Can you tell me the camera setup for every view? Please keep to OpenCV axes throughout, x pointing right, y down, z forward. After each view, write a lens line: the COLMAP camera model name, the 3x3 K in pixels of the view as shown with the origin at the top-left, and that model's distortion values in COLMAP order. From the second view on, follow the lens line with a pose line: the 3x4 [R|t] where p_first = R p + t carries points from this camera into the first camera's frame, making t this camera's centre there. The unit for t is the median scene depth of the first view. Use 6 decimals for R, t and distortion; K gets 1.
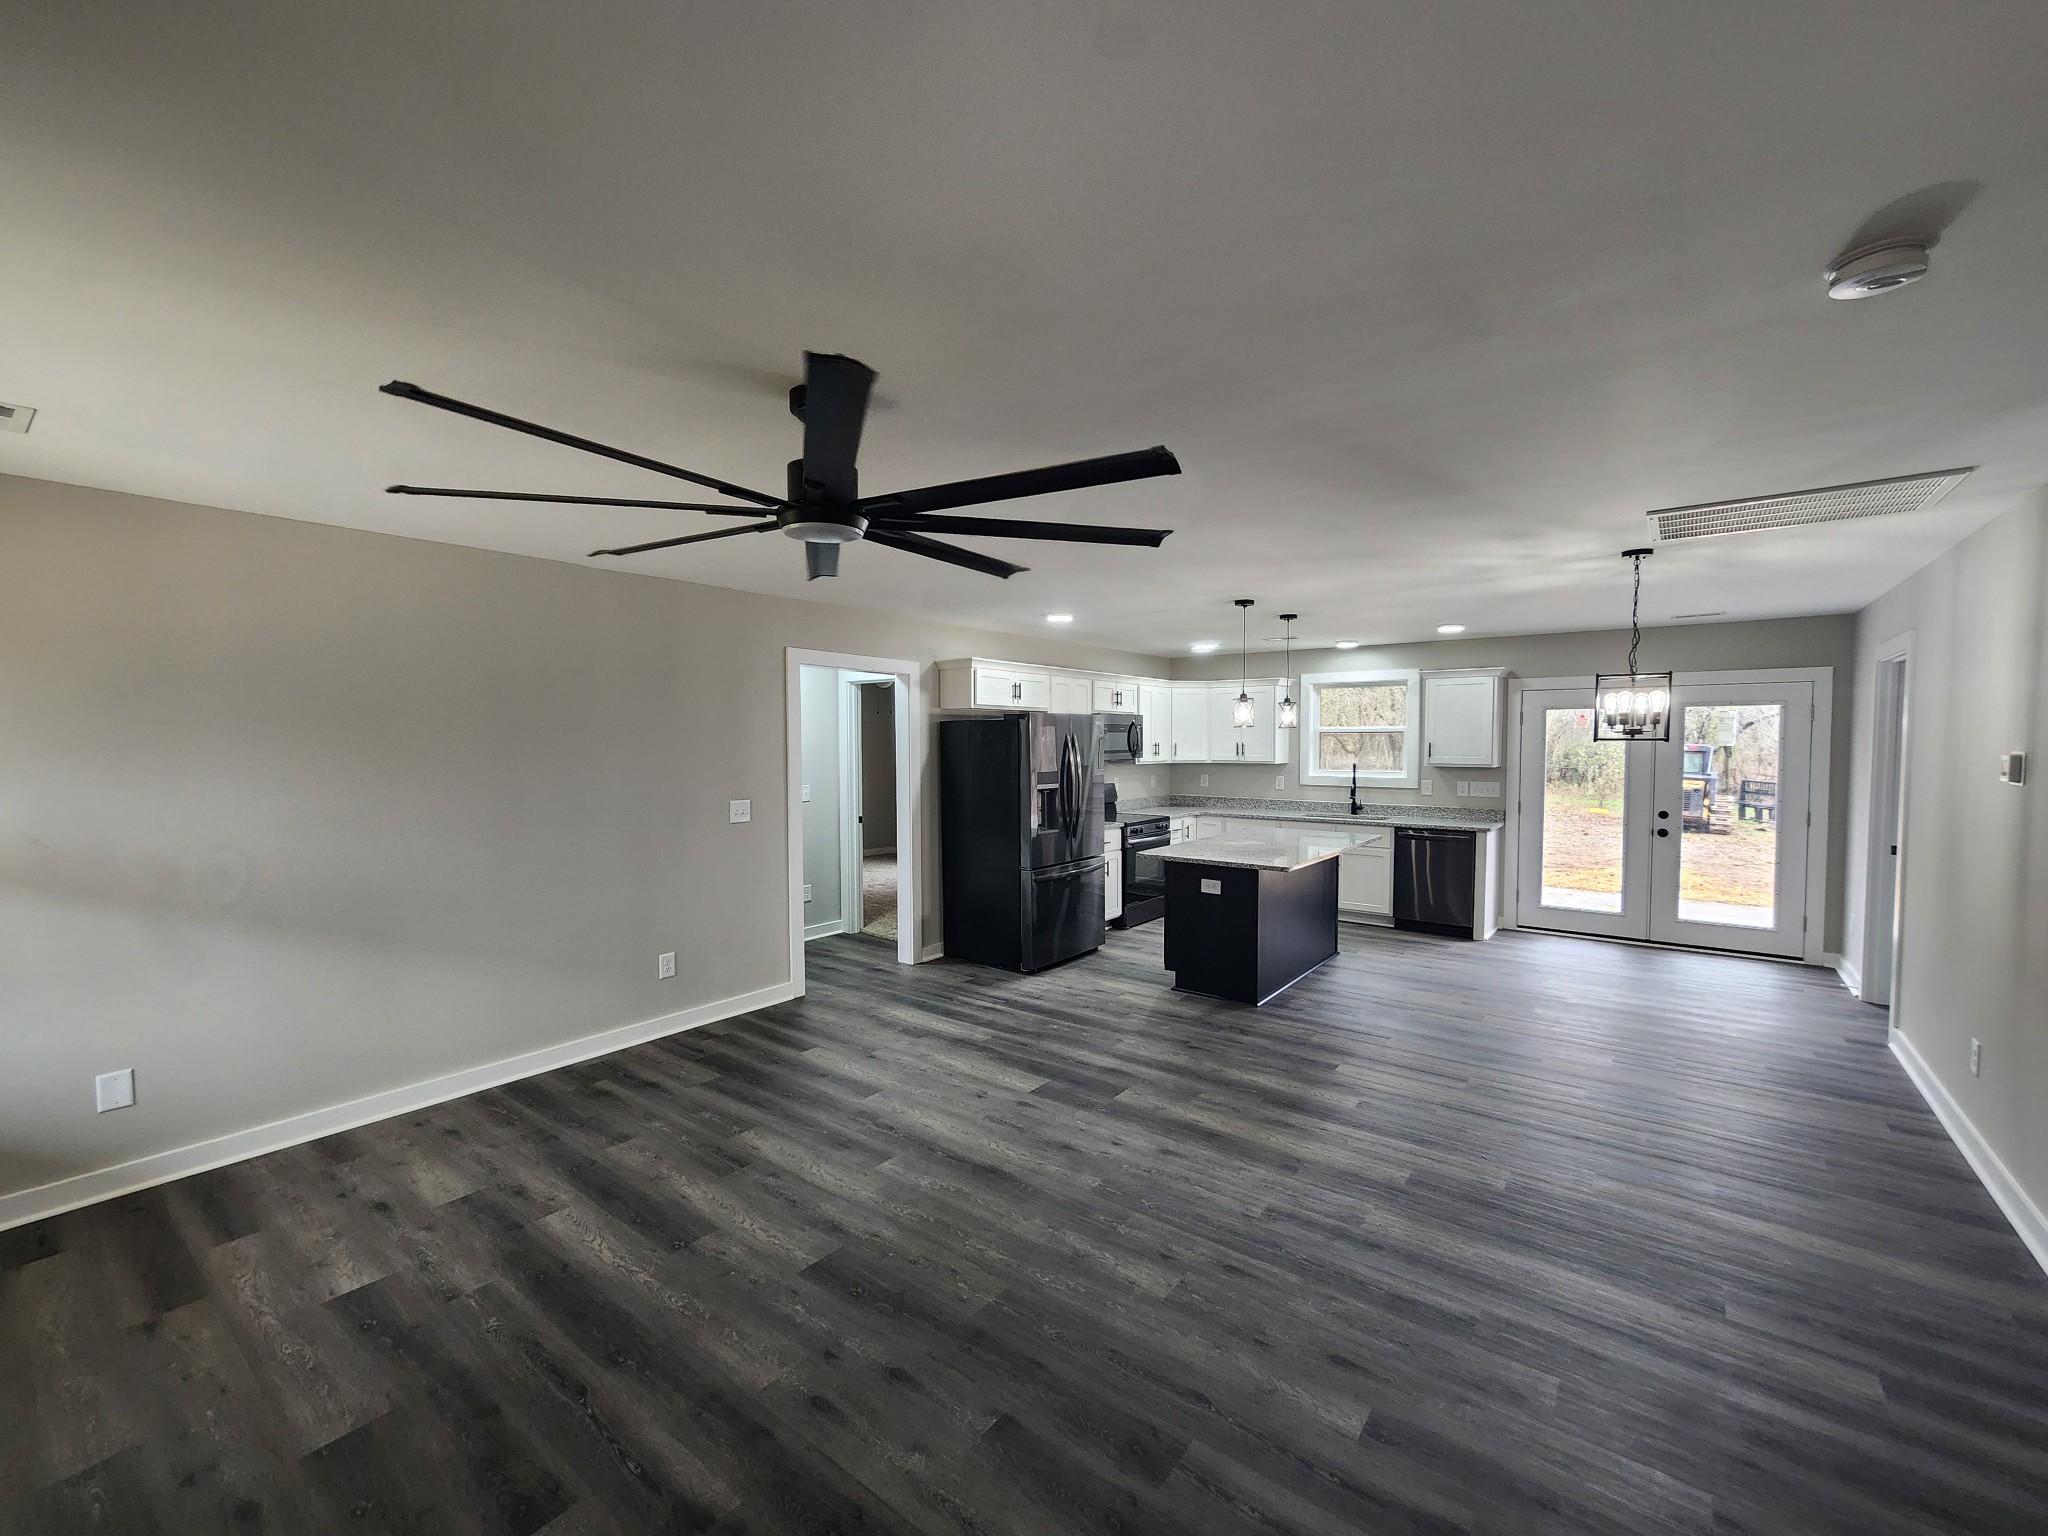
lens RADIAL K [[838.7, 0, 1024.0], [0, 838.7, 768.0], [0, 0, 1]] dist [-0.001195, 0.001409]
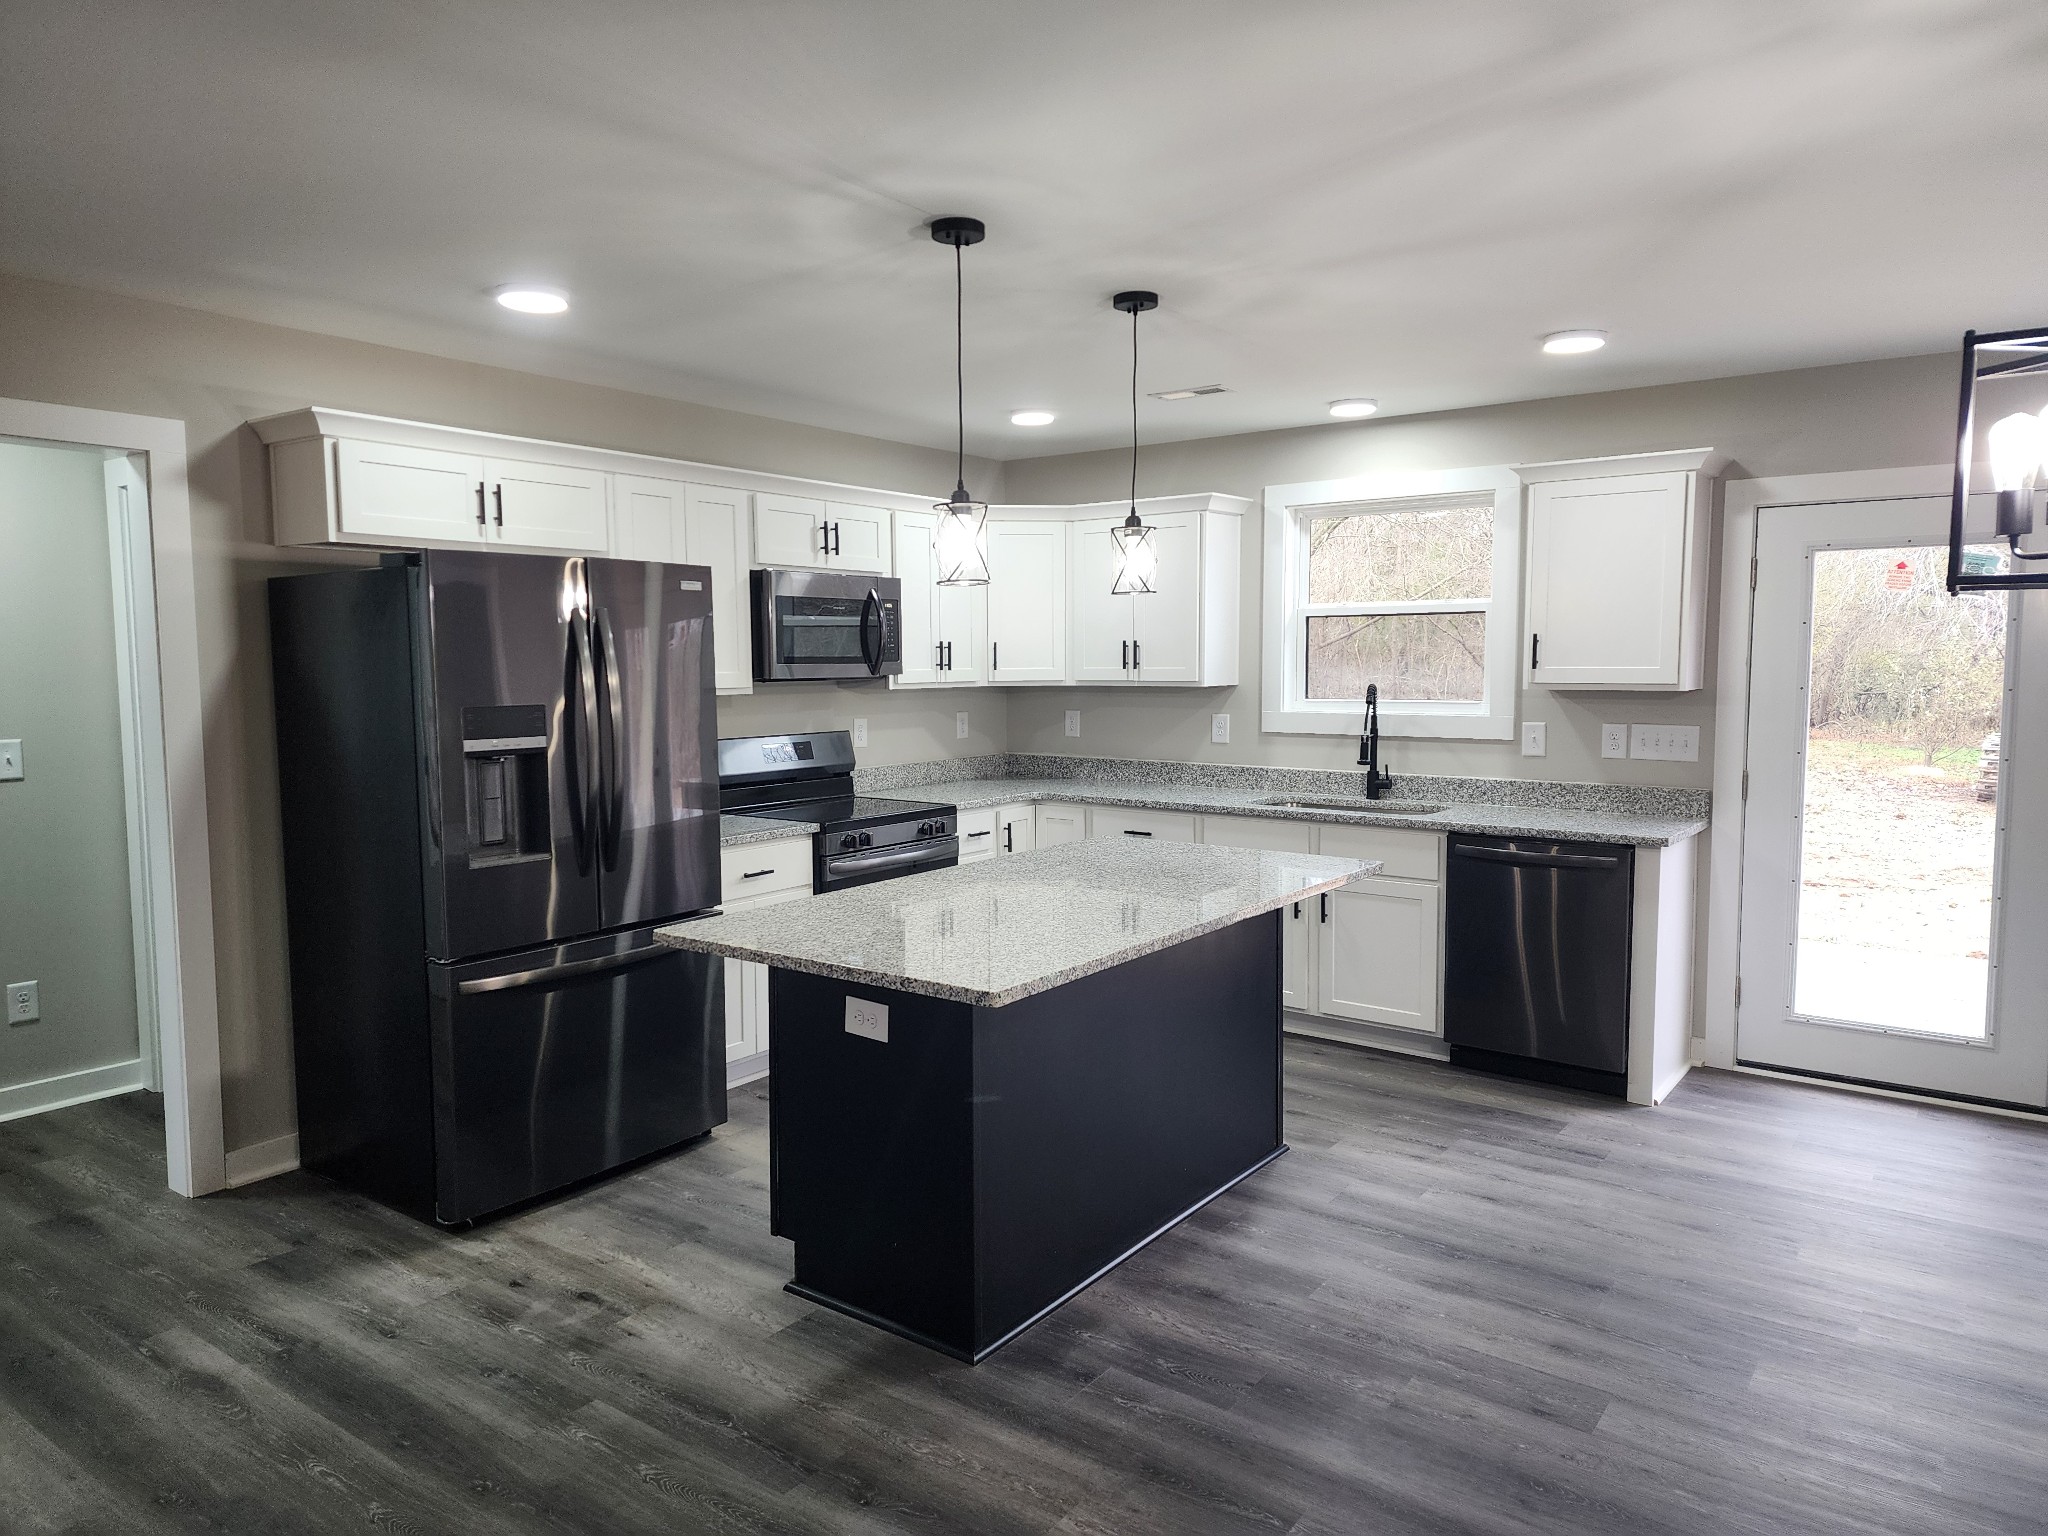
lens RADIAL K [[1308.4, 0, 1016.2], [0, 1308.4, 748.3], [0, 0, 1]] dist [0.093664, -0.087586]
pose [[0.999967, -0.004188, 0.006970, 0.216380], [0.003918, 0.999262, 0.038223, 0.001023], [-0.007125, -0.038194, 0.999245, 0.327511]]
